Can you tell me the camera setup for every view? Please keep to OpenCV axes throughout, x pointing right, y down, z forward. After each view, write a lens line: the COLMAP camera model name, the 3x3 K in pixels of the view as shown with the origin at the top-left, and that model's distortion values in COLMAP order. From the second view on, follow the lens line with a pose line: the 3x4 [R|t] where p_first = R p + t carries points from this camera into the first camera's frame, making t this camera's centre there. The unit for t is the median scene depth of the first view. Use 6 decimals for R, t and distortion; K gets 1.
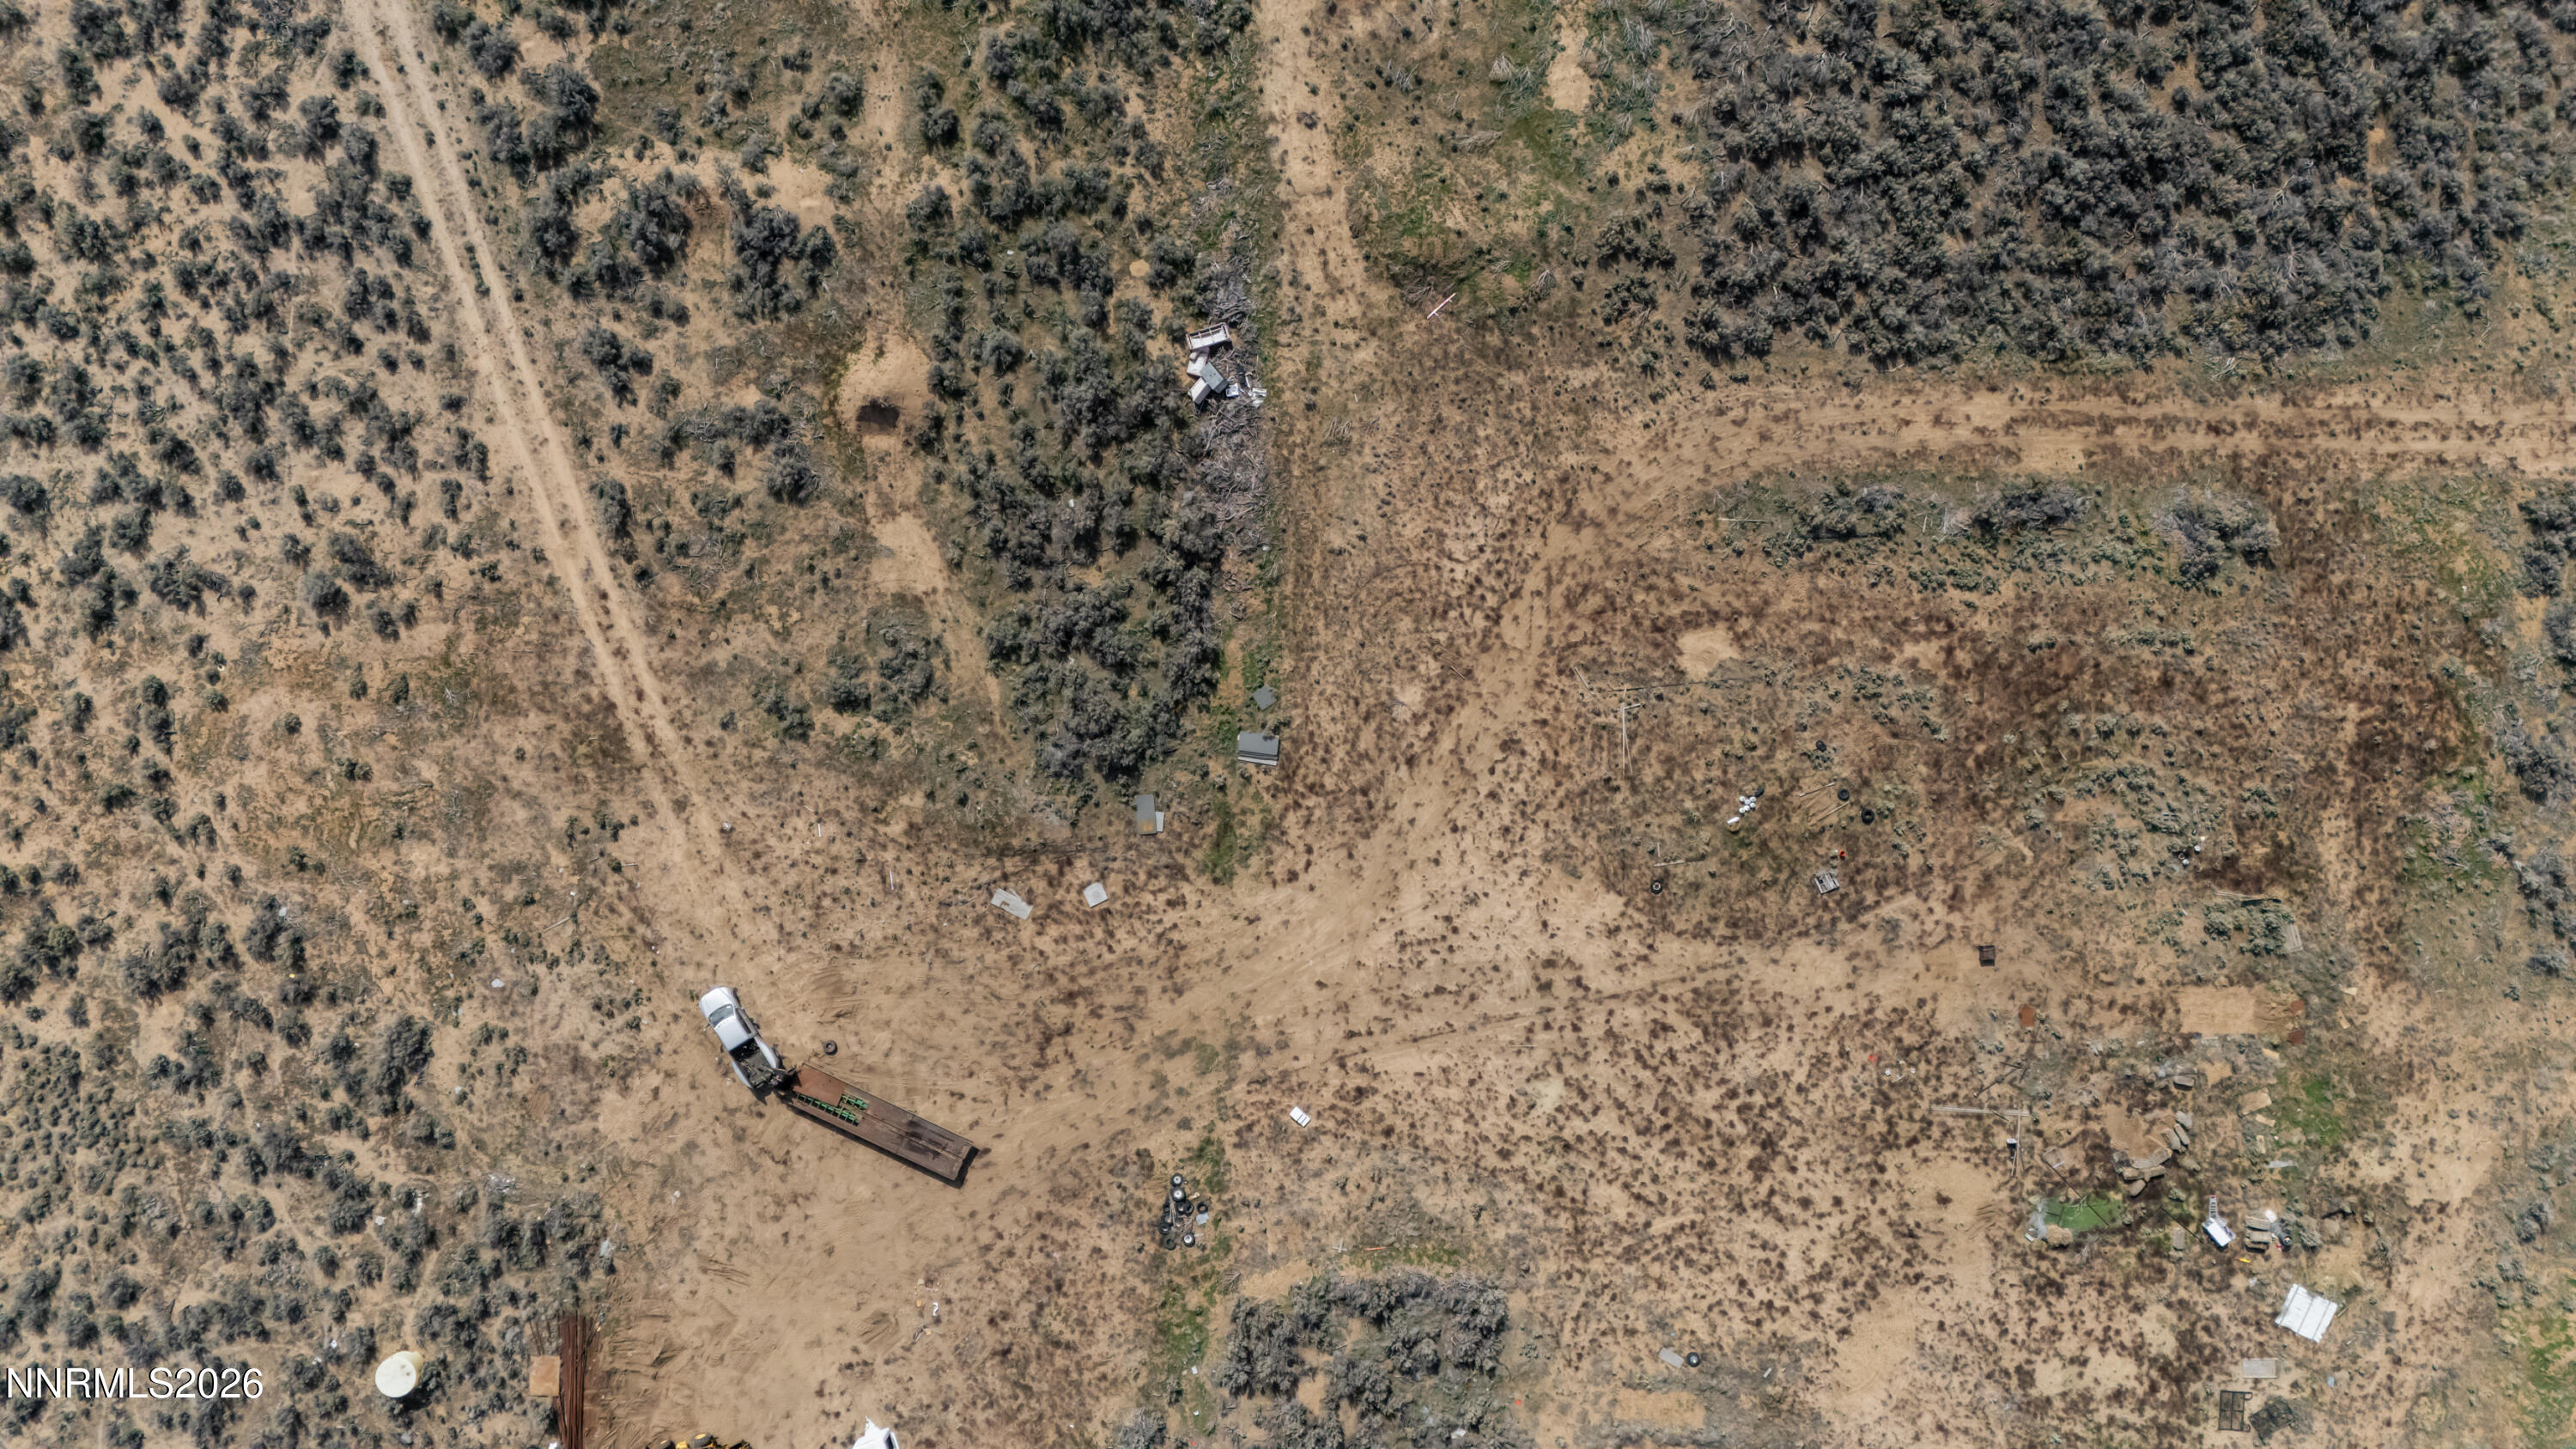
lens RADIAL K [[1883.4, 0, 1292.7], [0, 1883.4, 730.8], [0, 0, 1]] dist [0.082695, -0.079070]
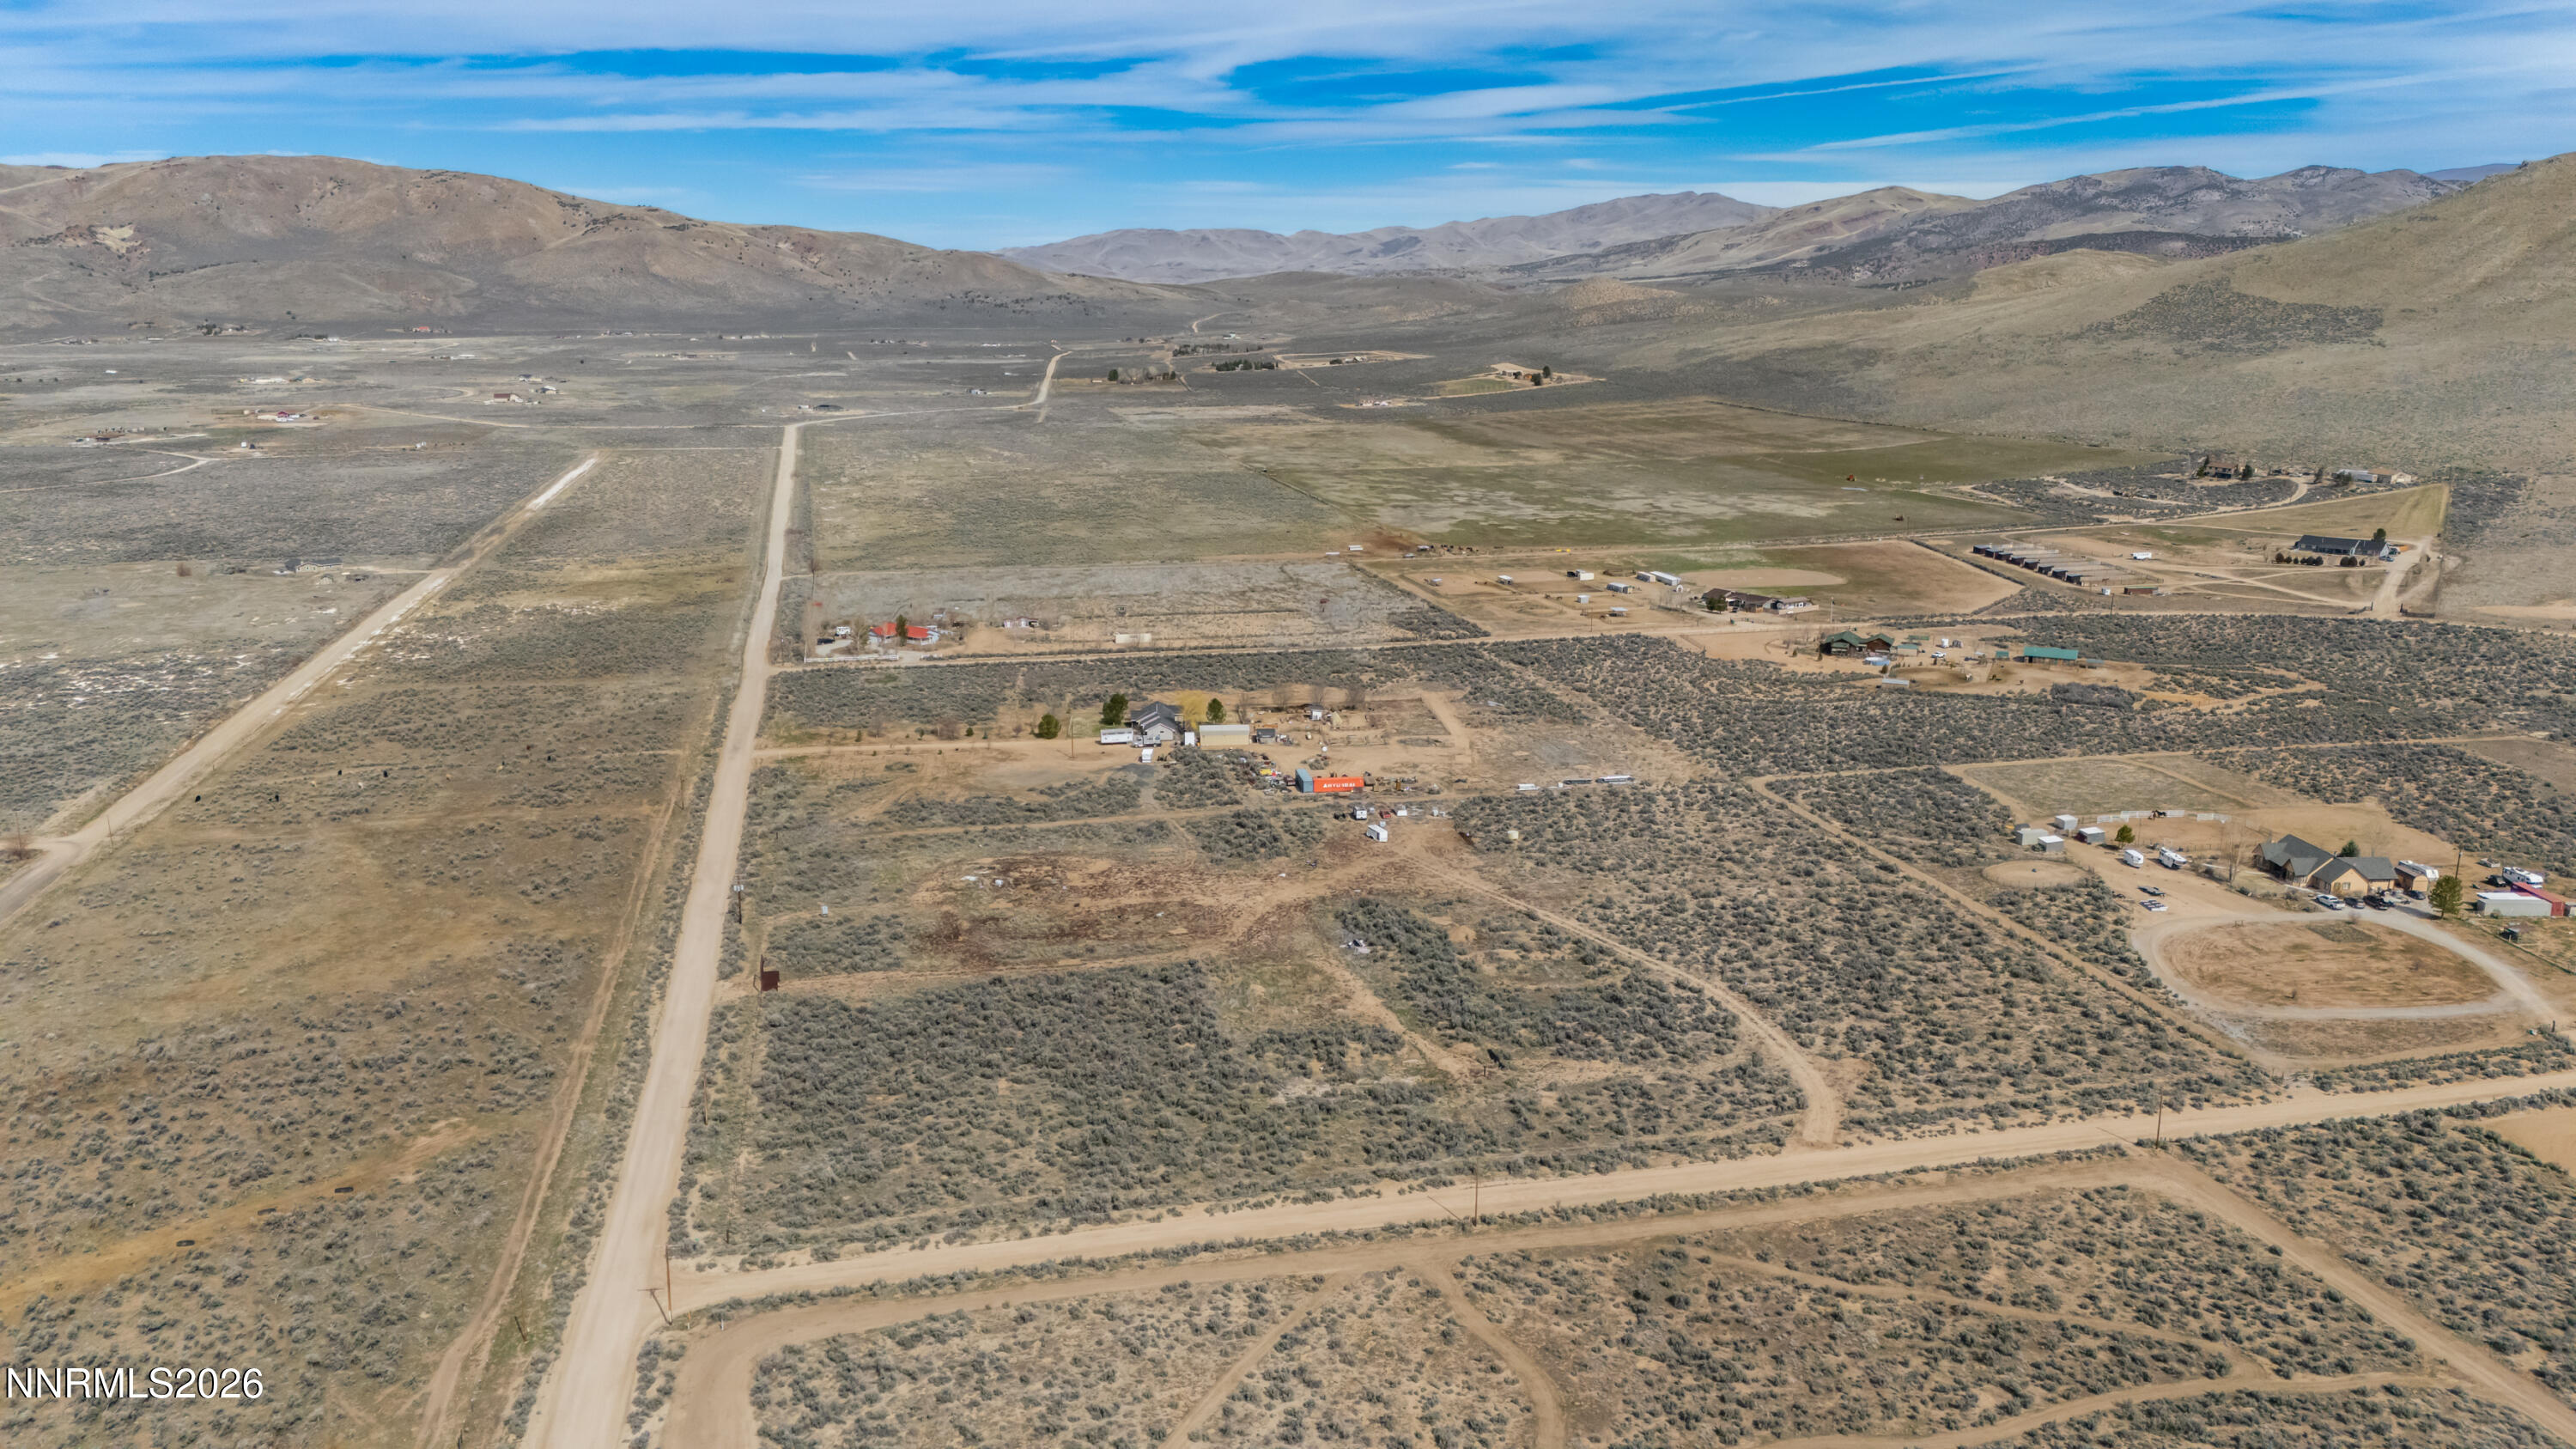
lens RADIAL K [[1883.4, 0, 1292.7], [0, 1883.4, 730.8], [0, 0, 1]] dist [0.082695, -0.079070]
pose [[-0.980684, 0.021951, -0.194365, 0.617929], [-0.193991, -0.236337, 0.952109, -2.868017], [-0.025036, 0.971423, 0.236030, -0.019783]]
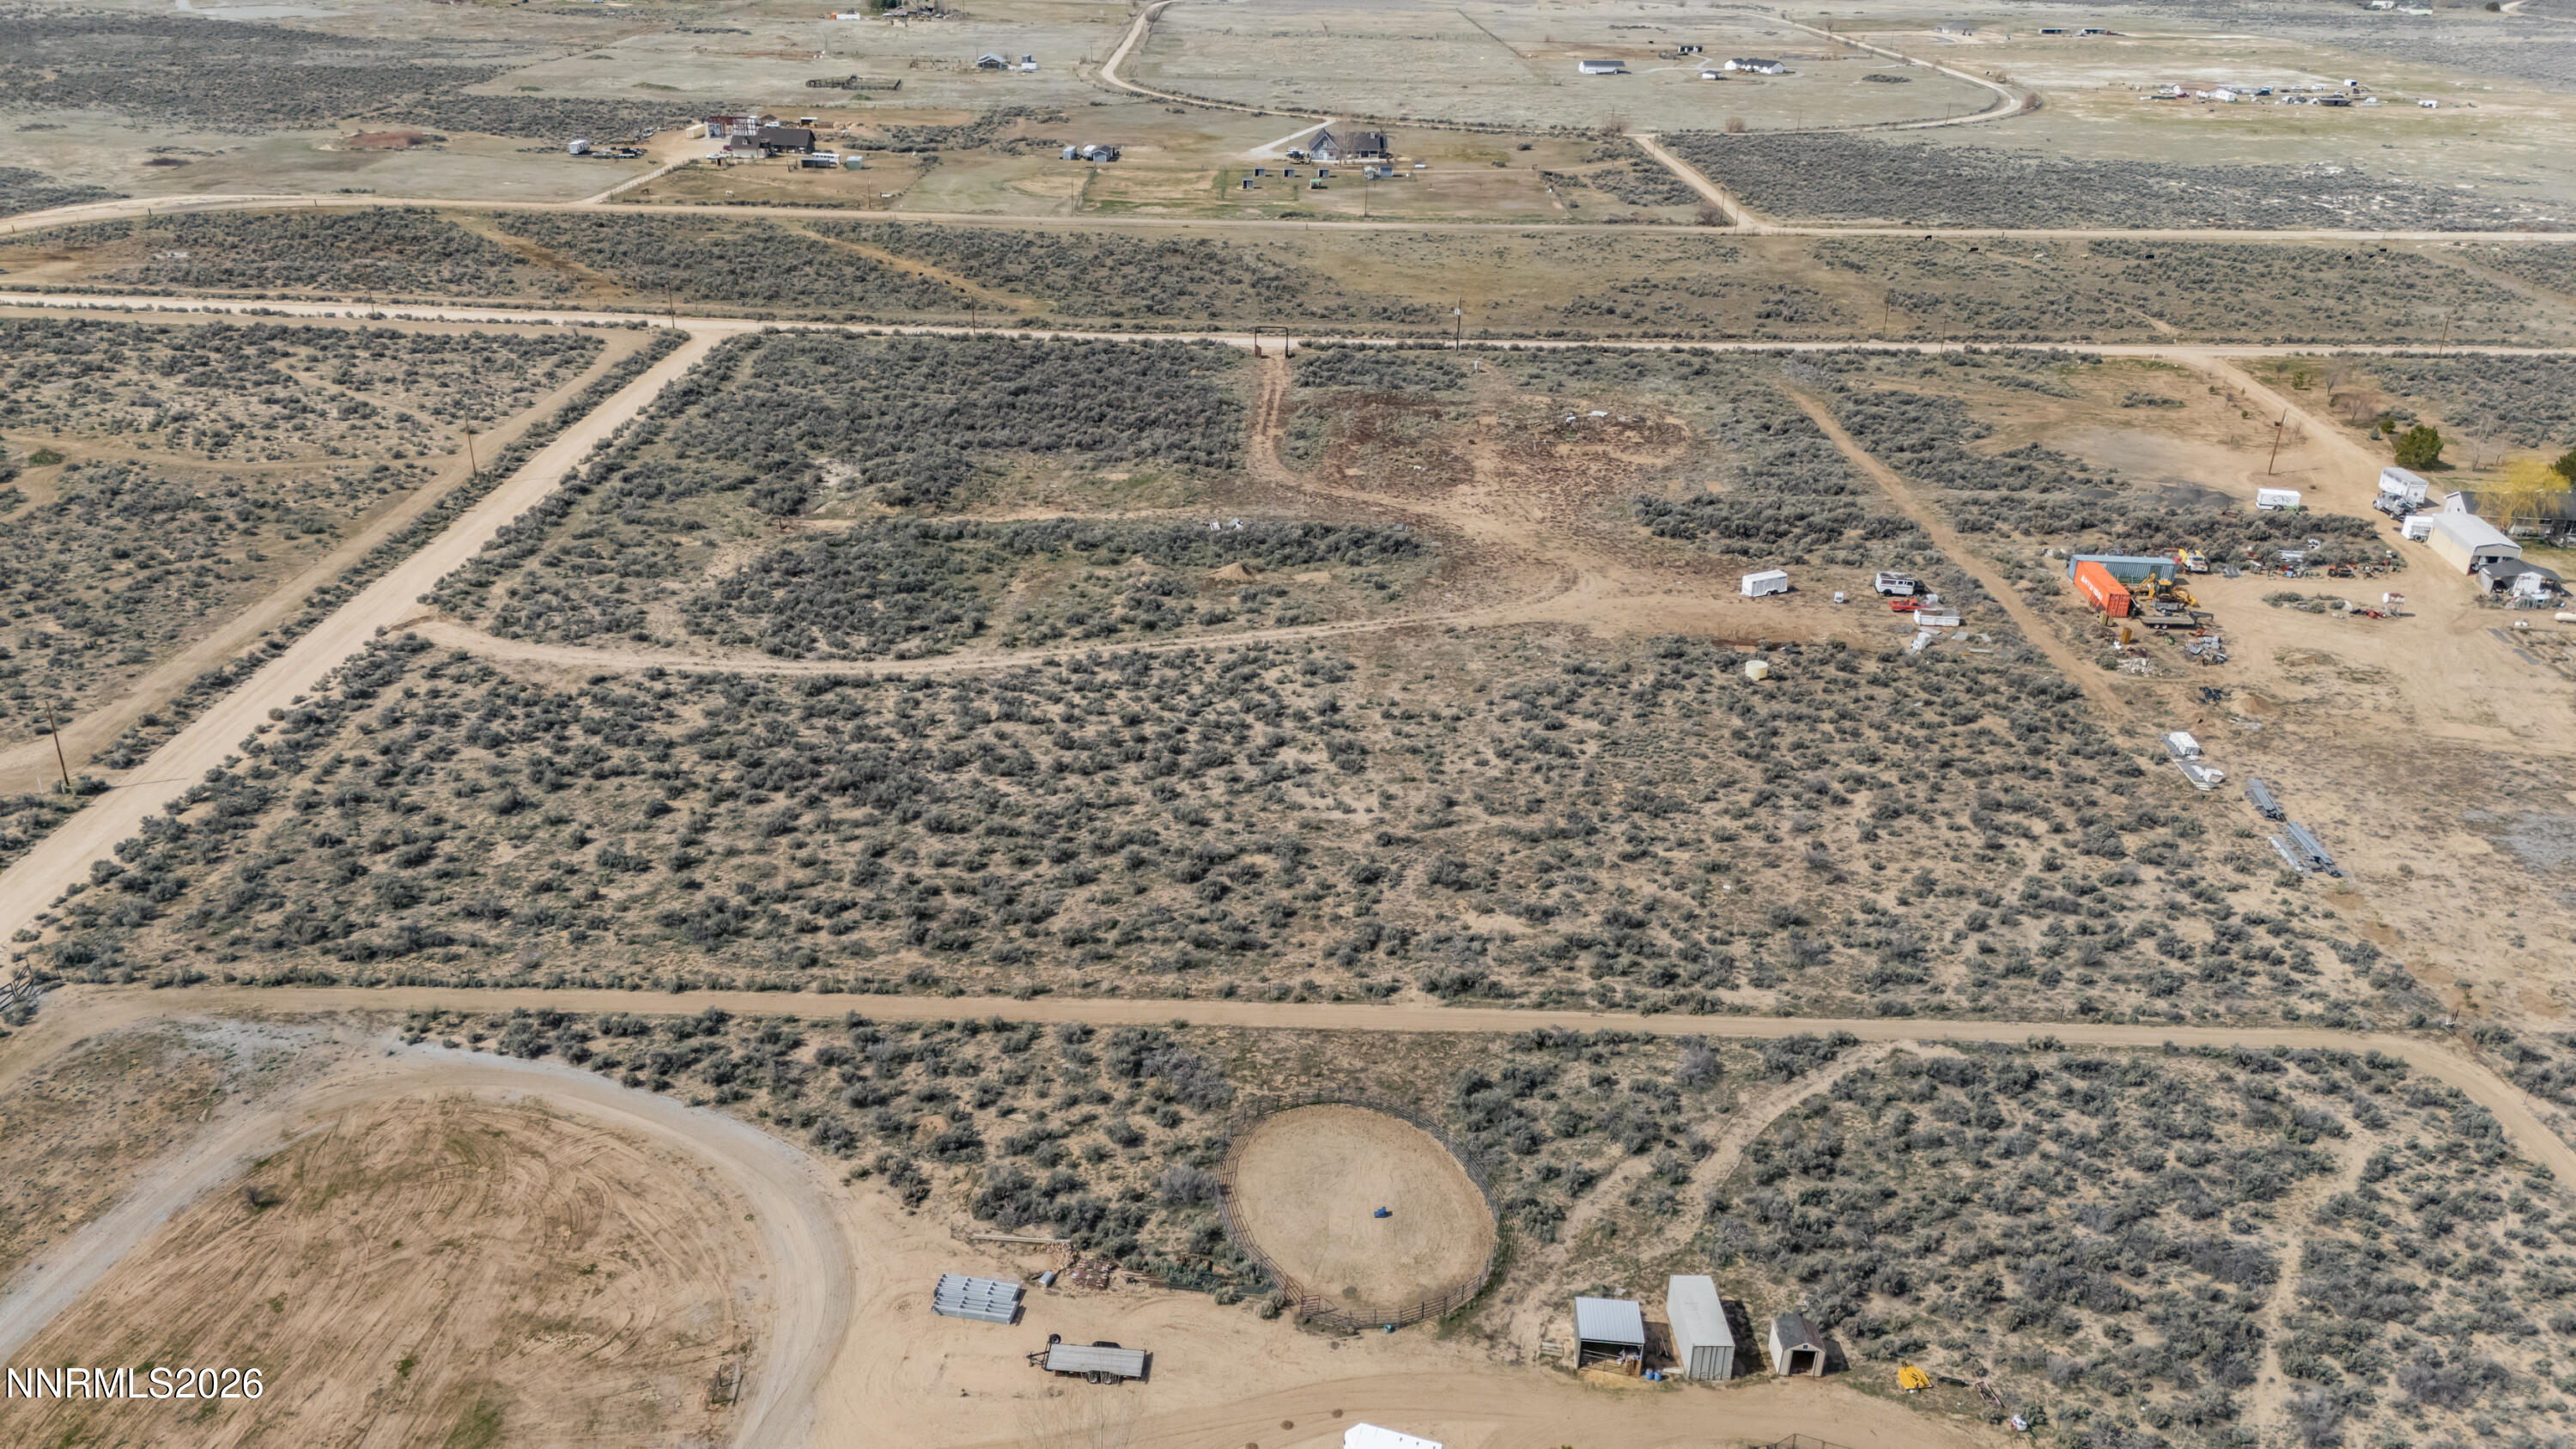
lens RADIAL K [[1883.4, 0, 1292.7], [0, 1883.4, 730.8], [0, 0, 1]] dist [0.082695, -0.079070]
pose [[0.019135, -0.431494, 0.901913, -2.103500], [0.999792, 0.014605, -0.014224, -0.082719], [-0.007035, 0.901998, 0.431683, 0.264181]]
